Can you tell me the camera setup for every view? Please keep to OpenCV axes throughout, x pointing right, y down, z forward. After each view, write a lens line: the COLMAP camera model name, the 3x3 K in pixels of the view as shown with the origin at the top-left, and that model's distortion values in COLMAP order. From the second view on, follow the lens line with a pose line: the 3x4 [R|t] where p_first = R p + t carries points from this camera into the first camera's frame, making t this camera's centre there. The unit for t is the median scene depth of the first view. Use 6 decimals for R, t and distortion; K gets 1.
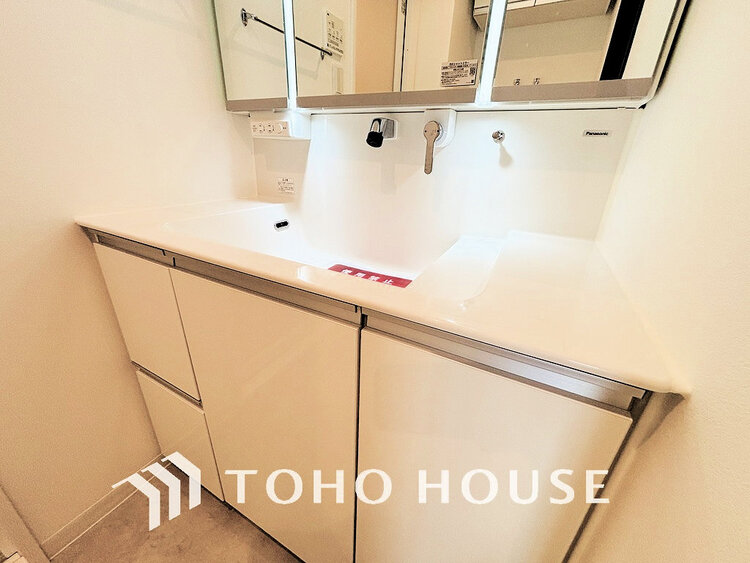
lens RADIAL K [[302.9, 0, 374.8], [0, 302.9, 280.5], [0, 0, 1]] dist [-0.003506, -0.000328]
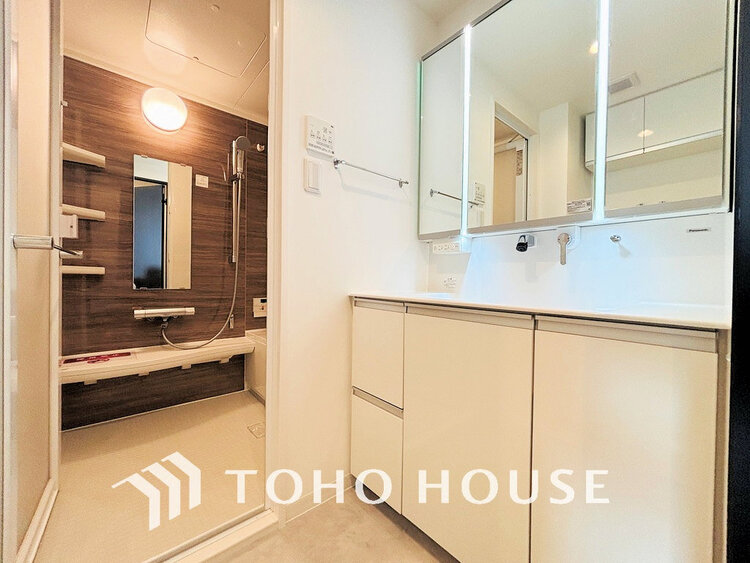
lens RADIAL K [[302.9, 0, 374.6], [0, 302.9, 282.0], [0, 0, 1]] dist [-0.003506, -0.000328]
pose [[0.933804, -0.023642, -0.357004, -0.137477], [-0.115384, 0.924603, -0.363037, 0.316901], [0.338670, 0.380198, 0.860670, -0.477253]]
